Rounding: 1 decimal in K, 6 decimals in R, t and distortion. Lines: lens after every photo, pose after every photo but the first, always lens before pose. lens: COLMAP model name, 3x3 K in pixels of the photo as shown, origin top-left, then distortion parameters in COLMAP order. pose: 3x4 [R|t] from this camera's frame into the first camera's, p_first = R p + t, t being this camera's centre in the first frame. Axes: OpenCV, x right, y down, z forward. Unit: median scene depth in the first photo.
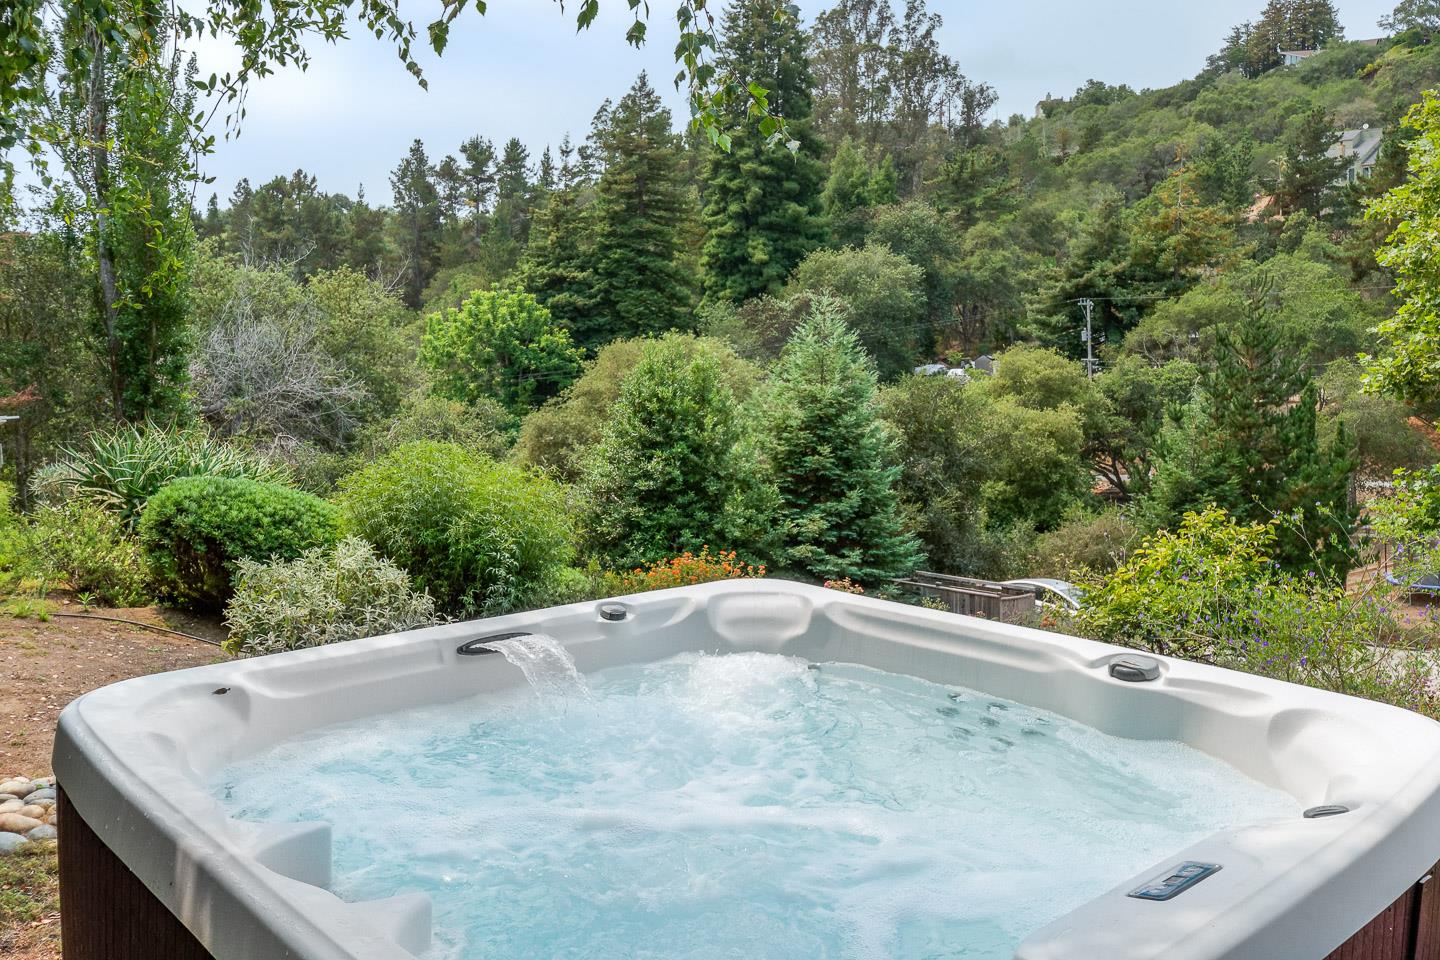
lens RADIAL K [[1093.5, 0, 720.6], [0, 1093.5, 501.0], [0, 0, 1]] dist [-0.002294, -0.005094]
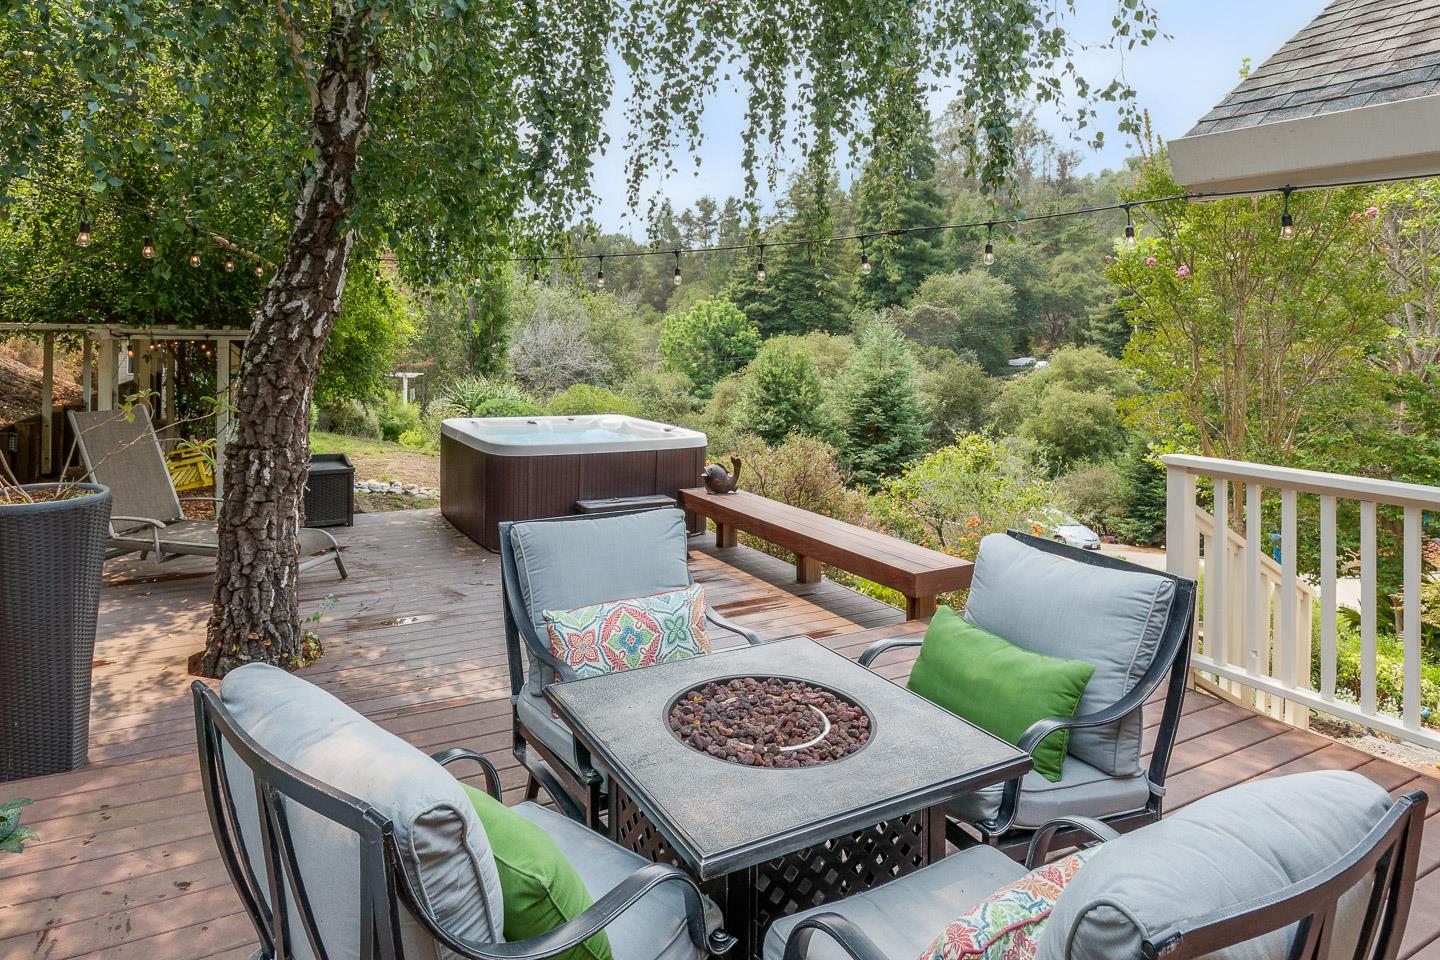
lens RADIAL K [[909.4, 0, 720.0], [0, 909.4, 480.0], [0, 0, 1]] dist [-0.008367, -0.001333]
pose [[0.968981, 0.055796, -0.240755, 0.116058], [-0.051770, 0.998394, 0.023019, 0.020871], [0.241653, -0.009841, 0.970313, -0.192822]]
